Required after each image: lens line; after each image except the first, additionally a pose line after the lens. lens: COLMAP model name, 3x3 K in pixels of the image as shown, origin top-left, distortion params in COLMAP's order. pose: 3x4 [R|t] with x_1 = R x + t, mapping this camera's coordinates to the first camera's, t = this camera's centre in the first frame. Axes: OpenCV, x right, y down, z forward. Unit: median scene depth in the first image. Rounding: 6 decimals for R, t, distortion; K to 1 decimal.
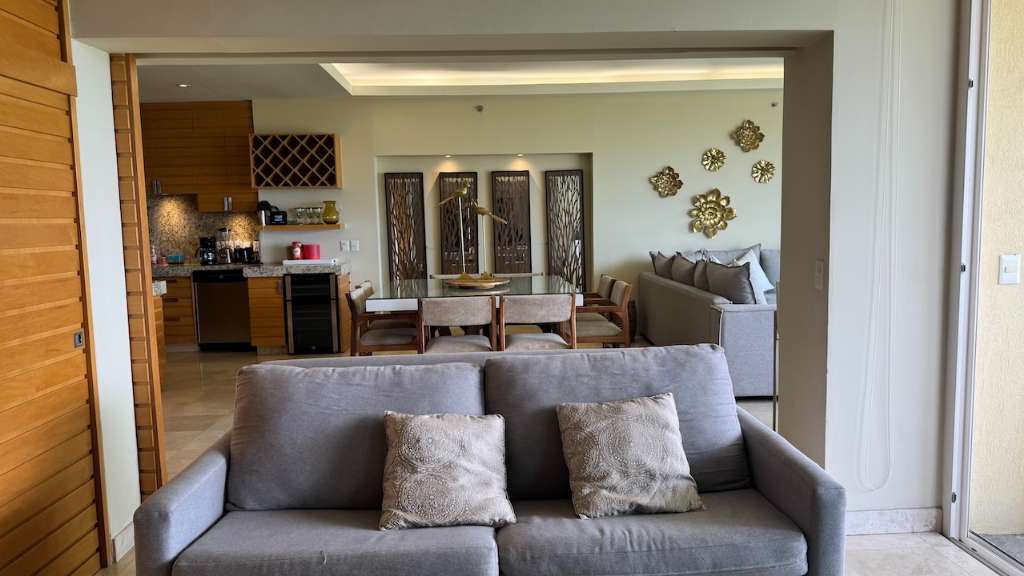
lens RADIAL K [[726.4, 0, 512.4], [0, 726.4, 292.9], [0, 0, 1]] dist [0.105822, -0.127599]
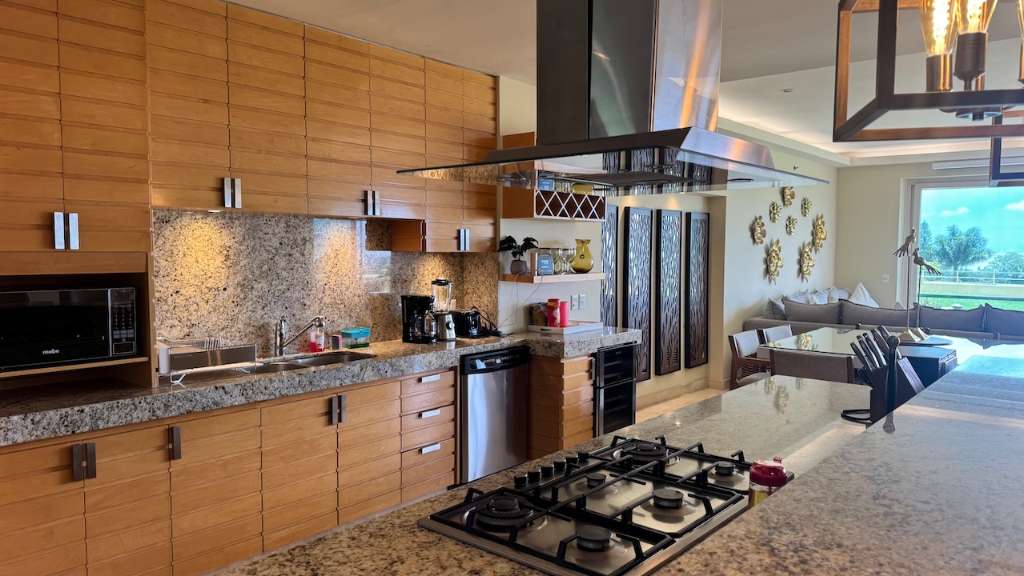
lens RADIAL K [[726.4, 0, 512.4], [0, 726.4, 292.9], [0, 0, 1]] dist [0.105822, -0.127599]
pose [[0.671165, -0.022220, 0.740975, -0.818508], [0.054526, 0.998323, -0.019451, -0.065213], [-0.739300, 0.053457, 0.671251, 0.588229]]
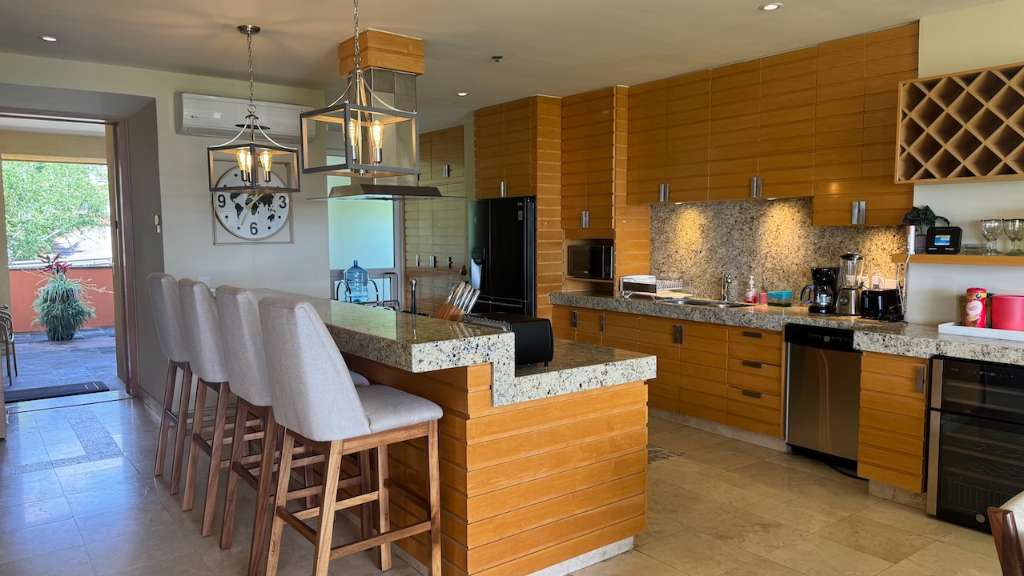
lens RADIAL K [[726.4, 0, 512.4], [0, 726.4, 292.9], [0, 0, 1]] dist [0.105822, -0.127599]
pose [[0.561006, 0.087702, -0.823153, -0.059256], [-0.085111, 0.995213, 0.048029, -0.064691], [0.823425, 0.043115, 0.565785, 0.464332]]
